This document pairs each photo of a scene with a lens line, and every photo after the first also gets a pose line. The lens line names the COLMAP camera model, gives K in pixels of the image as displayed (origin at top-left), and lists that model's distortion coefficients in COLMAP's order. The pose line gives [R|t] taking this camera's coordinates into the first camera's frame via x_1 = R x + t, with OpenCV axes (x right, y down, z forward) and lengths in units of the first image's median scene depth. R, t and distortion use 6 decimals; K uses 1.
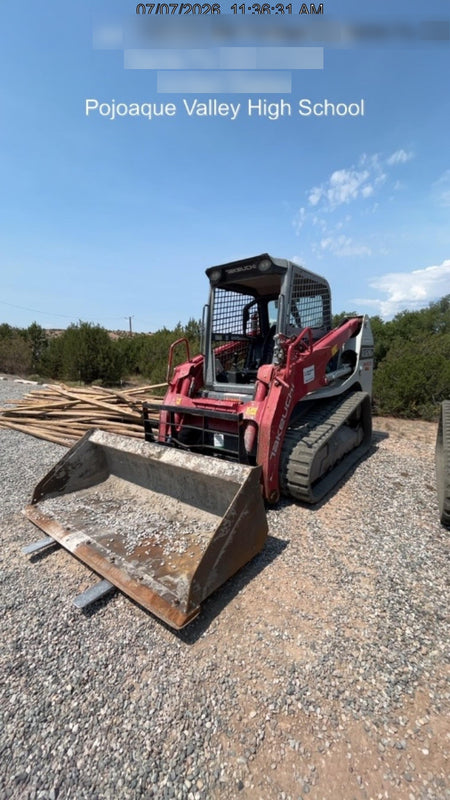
lens RADIAL K [[318.6, 0, 223.9], [0, 318.6, 381.0], [0, 0, 1]] dist [-0.000499, 0.000010]
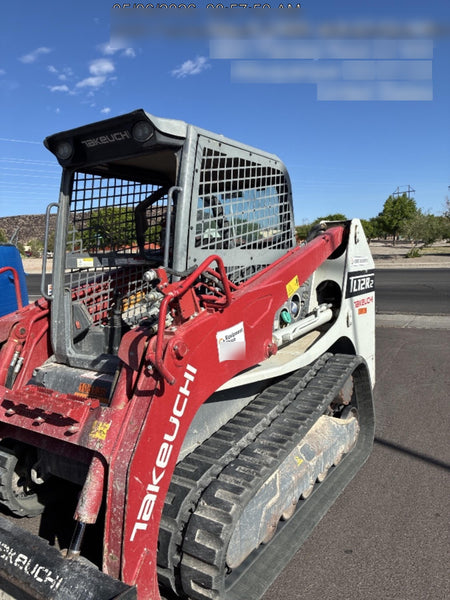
lens RADIAL K [[464.6, 0, 224.2], [0, 464.6, 269.6], [0, 0, 1]] dist [0.005651, 0.000145]
pose [[0.998139, -0.011216, 0.059940, 0.176793], [0.015092, 0.997797, -0.064604, -0.073342], [-0.059083, 0.065389, 0.996109, 0.209933]]
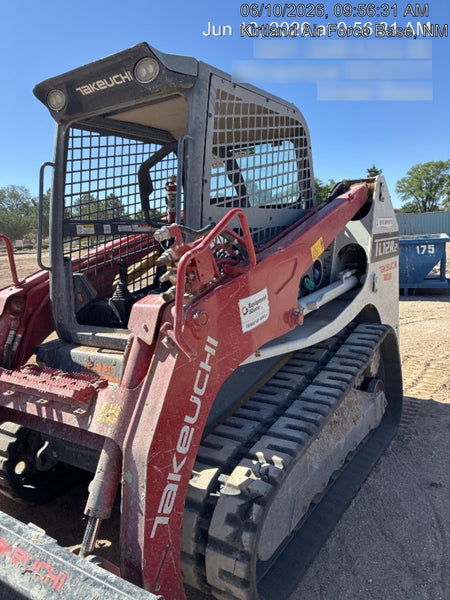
lens RADIAL K [[464.6, 0, 224.2], [0, 464.6, 269.6], [0, 0, 1]] dist [0.005651, 0.000145]
pose [[0.997518, -0.039046, 0.058594, 0.156179], [0.040074, 0.999061, -0.016477, -0.057465], [-0.057895, 0.018785, 0.998146, 0.287785]]
